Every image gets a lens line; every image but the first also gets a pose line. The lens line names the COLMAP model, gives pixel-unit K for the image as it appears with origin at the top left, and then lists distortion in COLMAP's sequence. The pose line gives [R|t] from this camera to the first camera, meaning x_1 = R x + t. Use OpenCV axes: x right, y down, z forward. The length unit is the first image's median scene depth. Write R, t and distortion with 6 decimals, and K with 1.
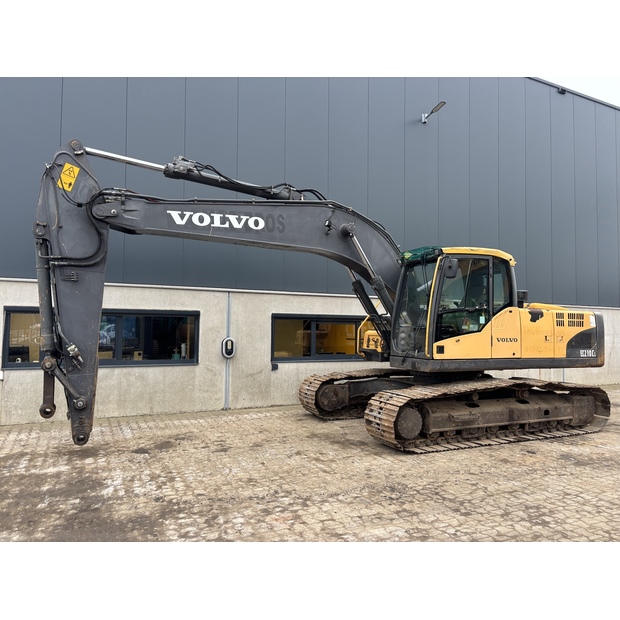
lens RADIAL K [[474.9, 0, 306.8], [0, 474.9, 311.9], [0, 0, 1]] dist [0.055048, -0.070215]
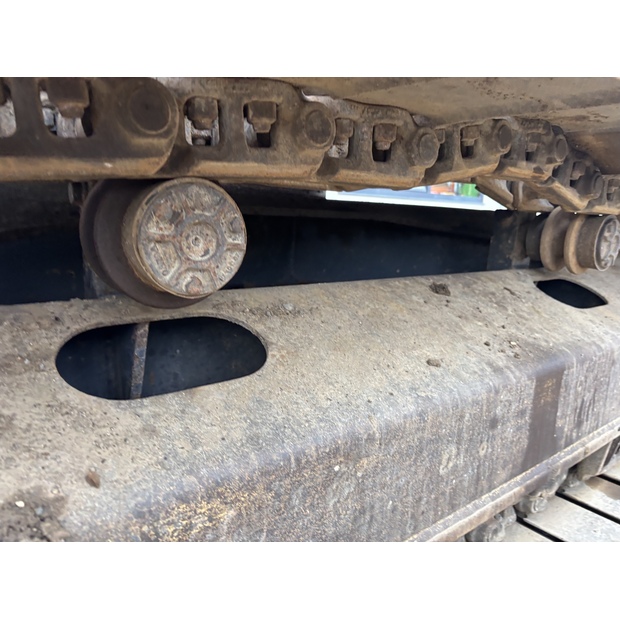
lens RADIAL K [[474.9, 0, 306.8], [0, 474.9, 311.9], [0, 0, 1]] dist [0.055048, -0.070215]
pose [[0.975899, -0.020453, 0.217261, 0.332113], [-0.033946, 0.969249, 0.243728, 0.159217], [-0.215565, -0.245229, 0.945195, 0.873549]]
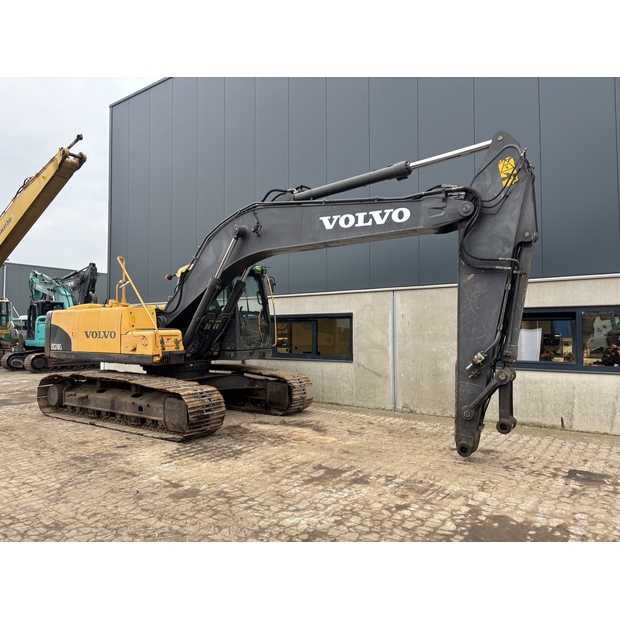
lens RADIAL K [[445.9, 0, 309.5], [0, 445.9, 314.6], [0, 0, 1]] dist [0.030810, -0.004851]
pose [[0.504027, -0.048399, -0.862331, 1.502359], [0.040916, 0.998646, -0.032134, 0.058492], [0.862718, -0.019086, 0.505324, 0.839280]]
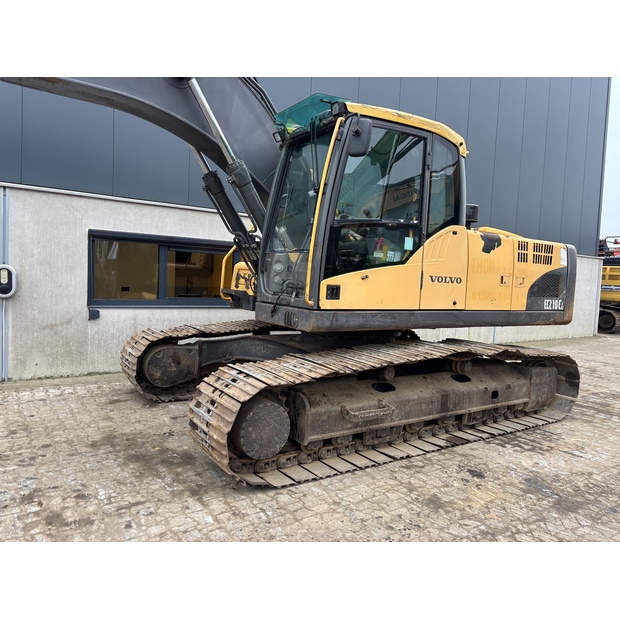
lens RADIAL K [[470.5, 0, 308.6], [0, 470.5, 305.5], [0, 0, 1]] dist [0.051043, -0.066217]
pose [[0.988240, 0.024063, 0.151003, 0.155013], [-0.039399, 0.994267, 0.099403, 0.037829], [-0.147745, -0.104184, 0.983523, 0.427085]]
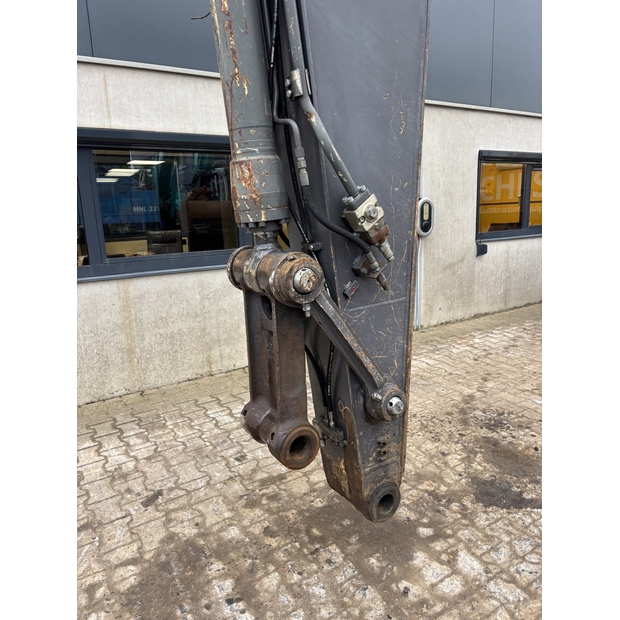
lens RADIAL K [[474.9, 0, 306.8], [0, 474.9, 311.9], [0, 0, 1]] dist [0.055048, -0.070215]
pose [[0.992435, -0.068116, 0.102140, -0.433463], [0.041470, 0.969059, 0.243319, 0.052147], [-0.115554, -0.237243, 0.964553, 0.586424]]
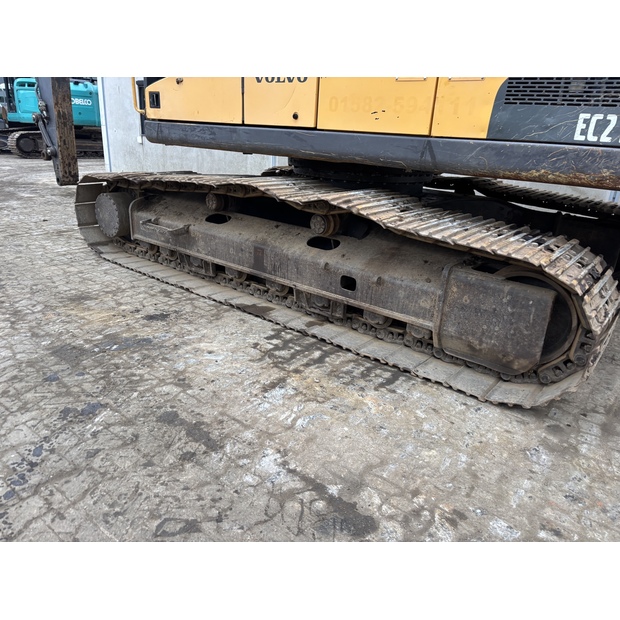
lens RADIAL K [[474.9, 0, 306.8], [0, 474.9, 311.9], [0, 0, 1]] dist [0.055048, -0.070215]
pose [[0.435491, 0.329568, -0.837695, 0.816280], [-0.011926, 0.932603, 0.360708, 0.095199], [0.900114, -0.147095, 0.410070, 0.814197]]
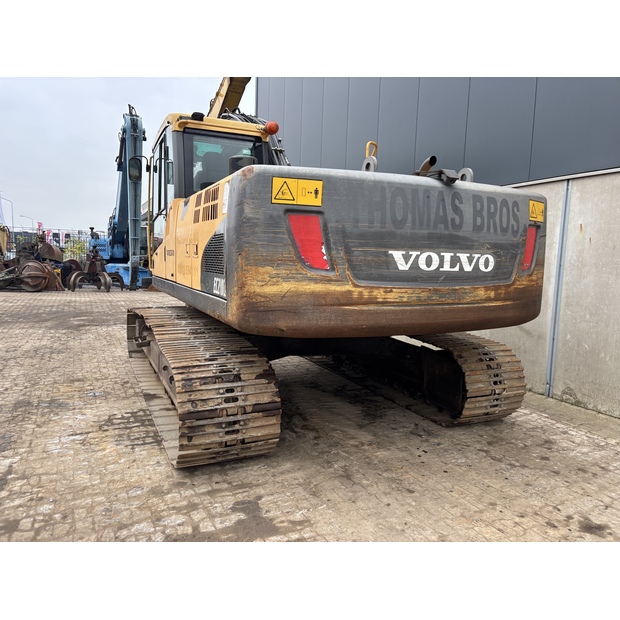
lens RADIAL K [[474.9, 0, 306.8], [0, 474.9, 311.9], [0, 0, 1]] dist [0.055048, -0.070215]
pose [[-0.009874, 0.098889, -0.995049, 1.059291], [0.011529, 0.995043, 0.098774, 0.075887], [0.999885, -0.010497, -0.010965, 1.173718]]
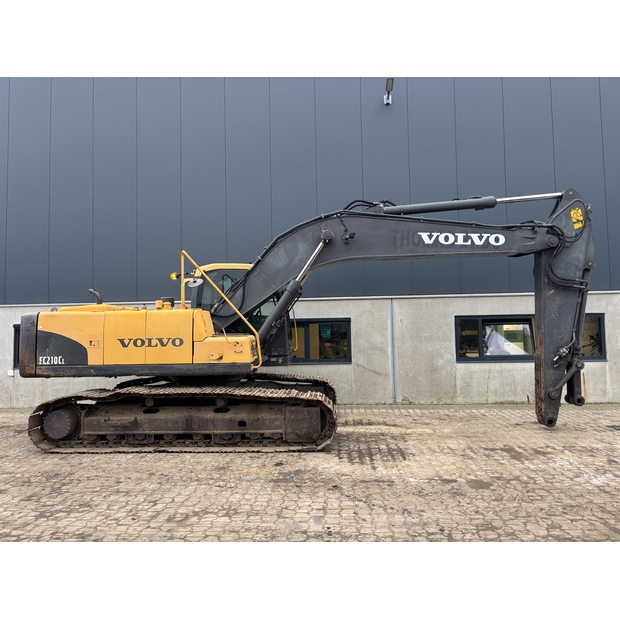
lens RADIAL K [[445.9, 0, 309.5], [0, 445.9, 314.6], [0, 0, 1]] dist [0.030810, -0.004851]
pose [[0.875893, -0.051304, -0.479770, 1.026365], [0.047583, 0.998669, -0.019922, 0.029583], [0.480153, -0.005379, 0.877168, 0.331422]]
